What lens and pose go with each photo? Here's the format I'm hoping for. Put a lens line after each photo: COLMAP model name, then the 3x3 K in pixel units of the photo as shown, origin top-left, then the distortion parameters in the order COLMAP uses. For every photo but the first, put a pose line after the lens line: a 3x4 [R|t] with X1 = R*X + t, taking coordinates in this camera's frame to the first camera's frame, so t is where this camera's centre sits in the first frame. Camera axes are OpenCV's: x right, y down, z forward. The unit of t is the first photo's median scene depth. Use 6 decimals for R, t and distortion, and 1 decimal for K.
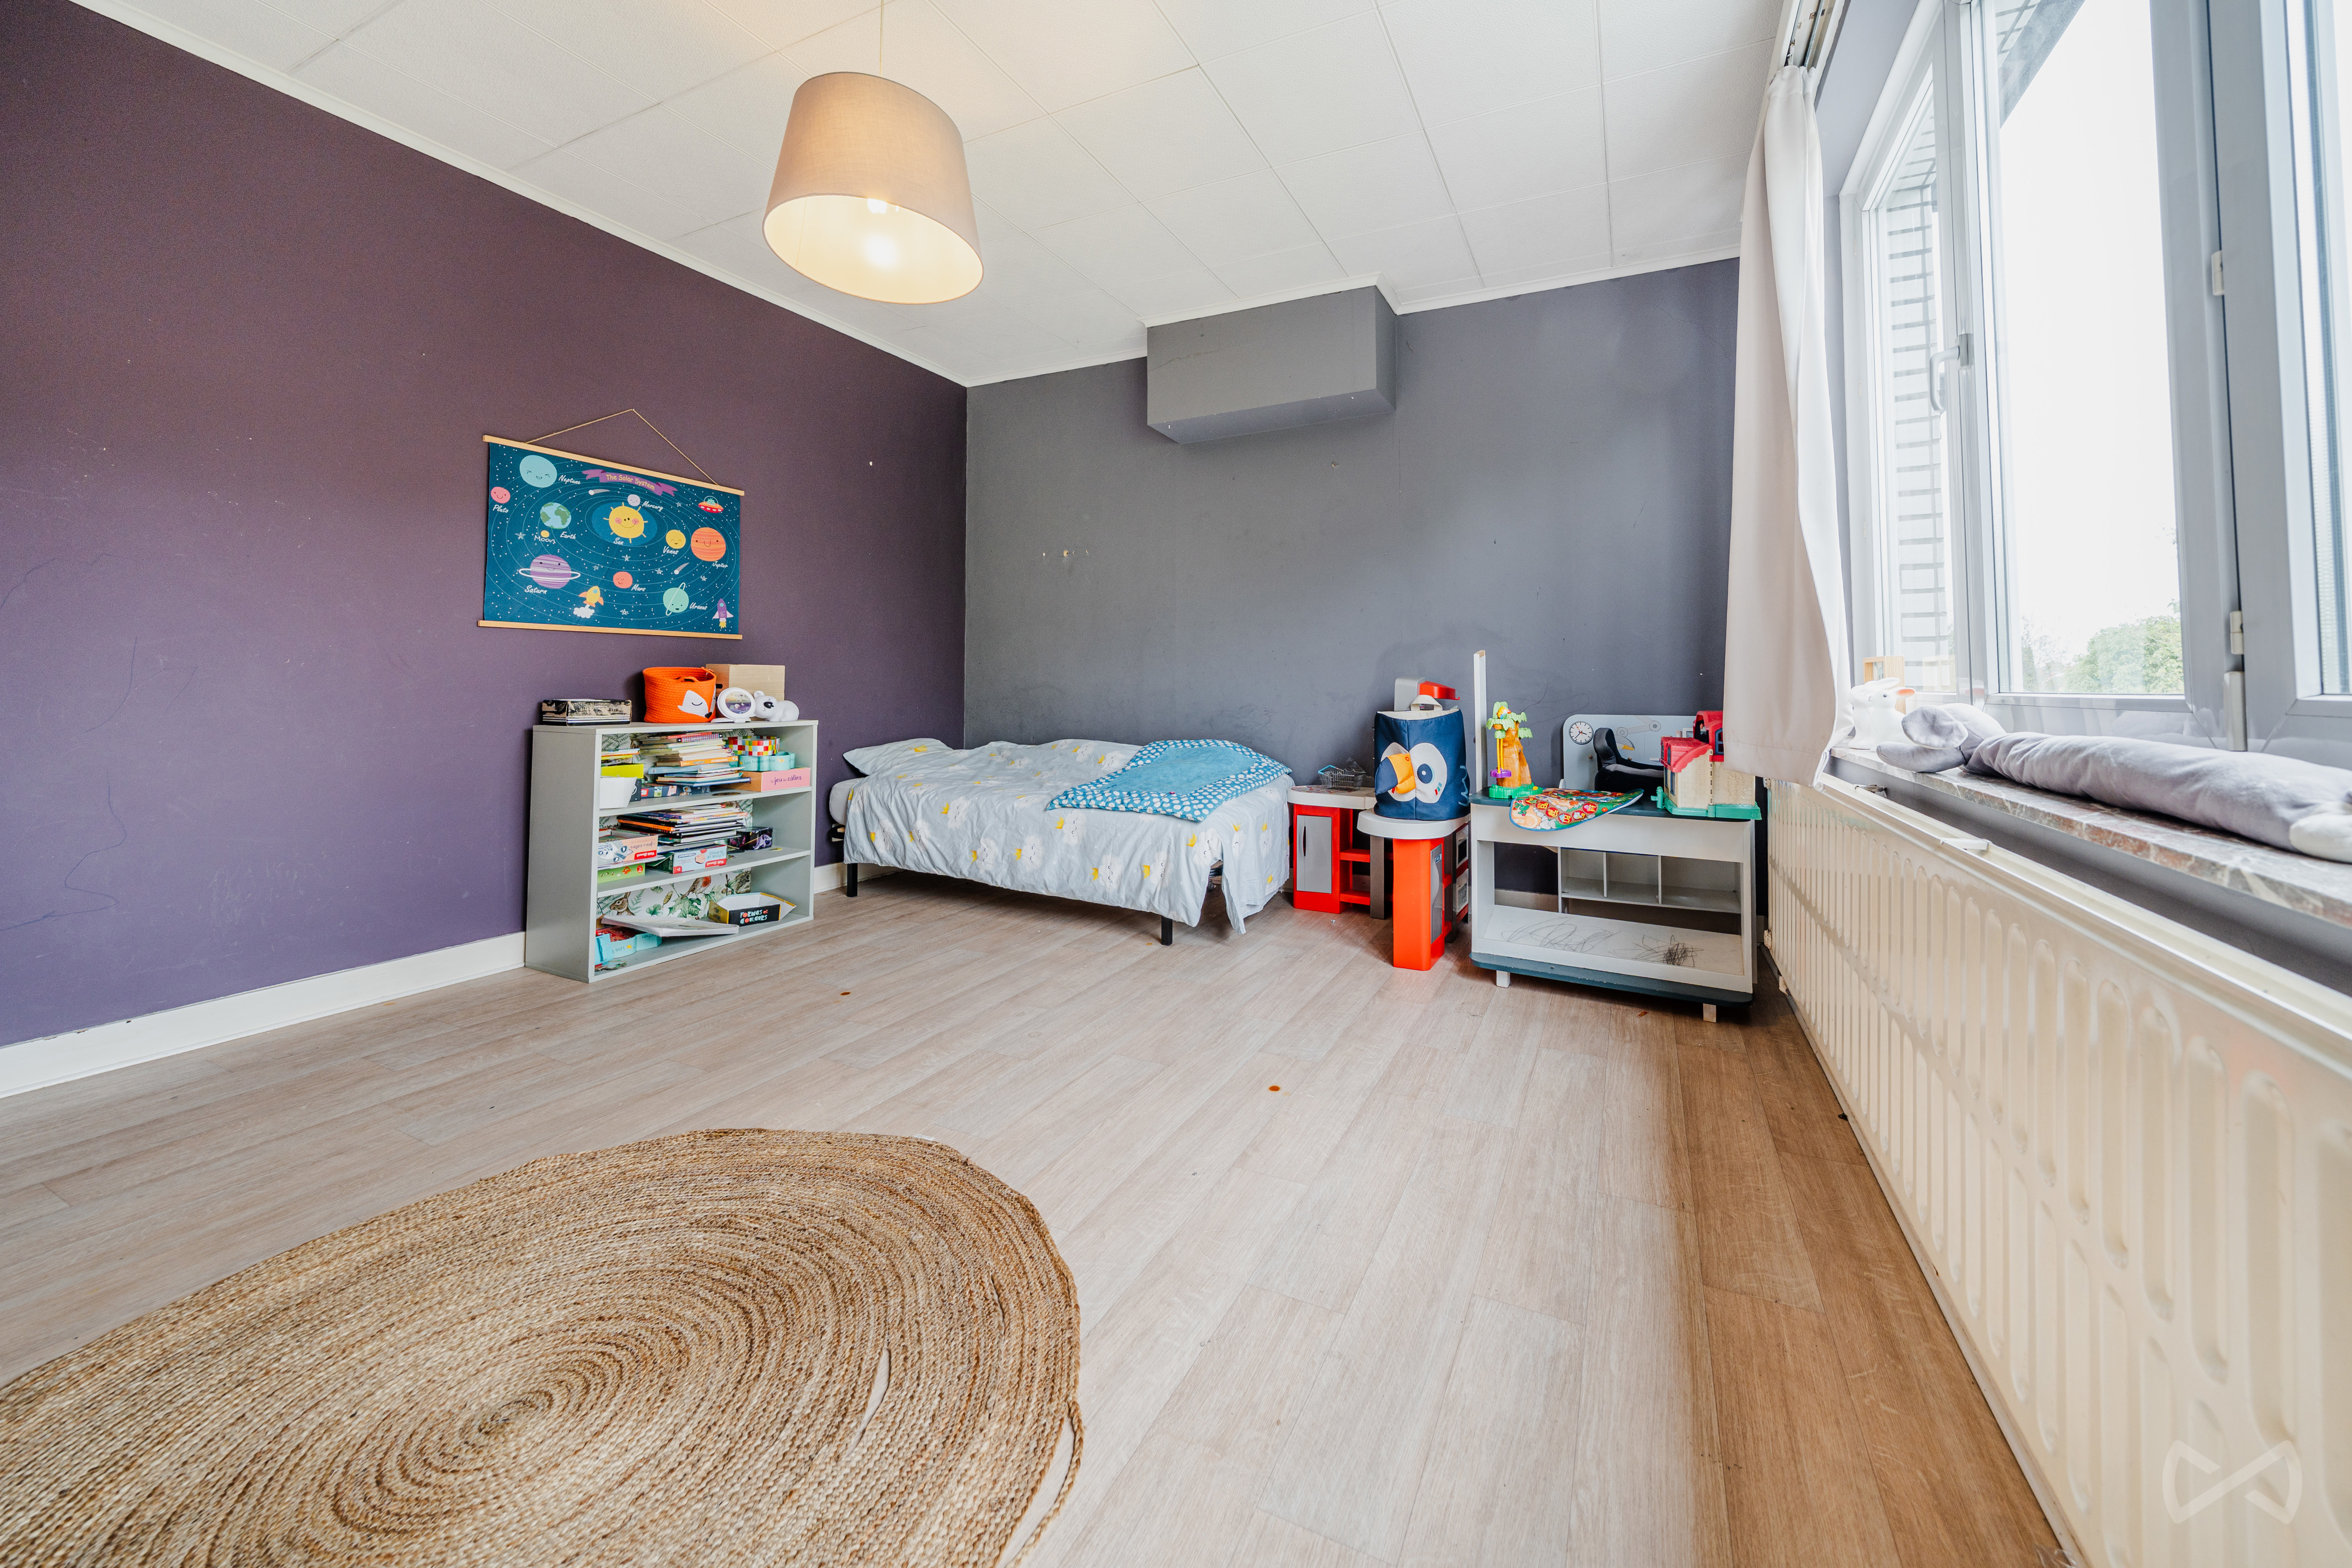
lens RADIAL K [[851.6, 0, 1254.9], [0, 851.6, 661.3], [0, 0, 1]] dist [-0.002702, -0.000307]
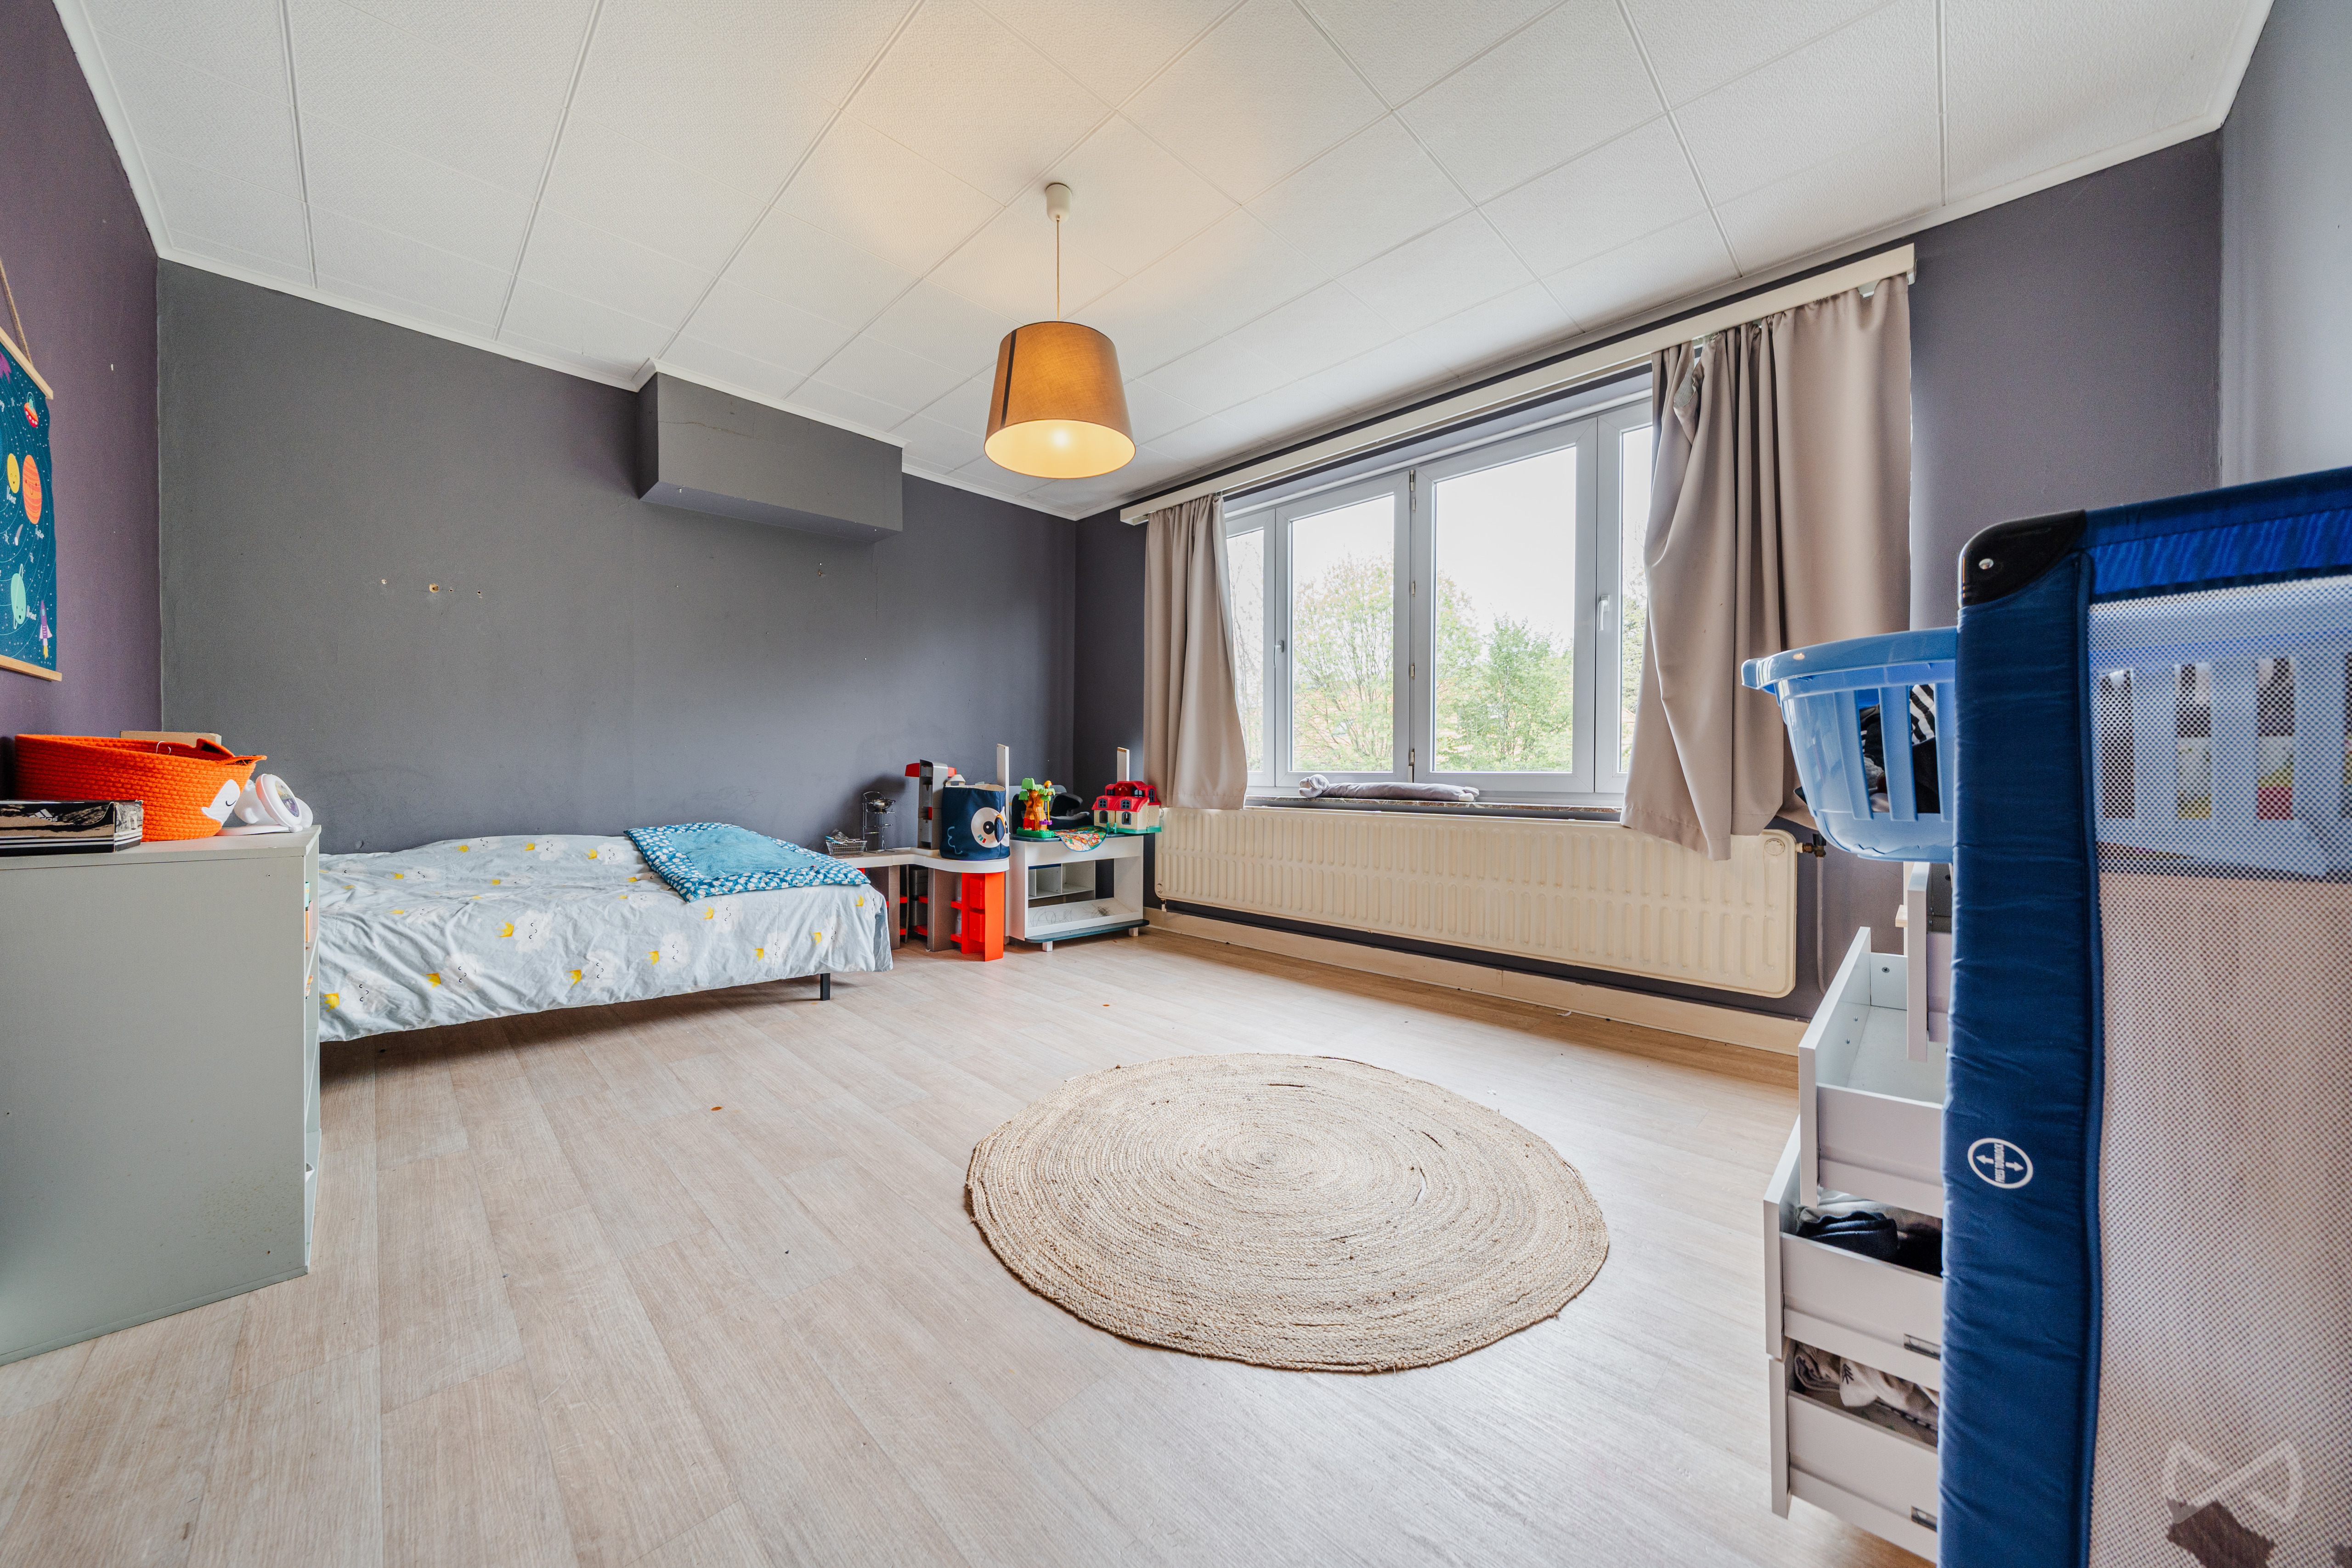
lens RADIAL K [[793.4, 0, 1177.1], [0, 793.4, 779.1], [0, 0, 1]] dist [-0.000067, 0.000019]
pose [[0.351016, -0.015524, 0.936241, -0.902228], [-0.026676, 0.999291, 0.026571, 0.002736], [-0.935989, -0.034302, 0.350353, 0.210204]]
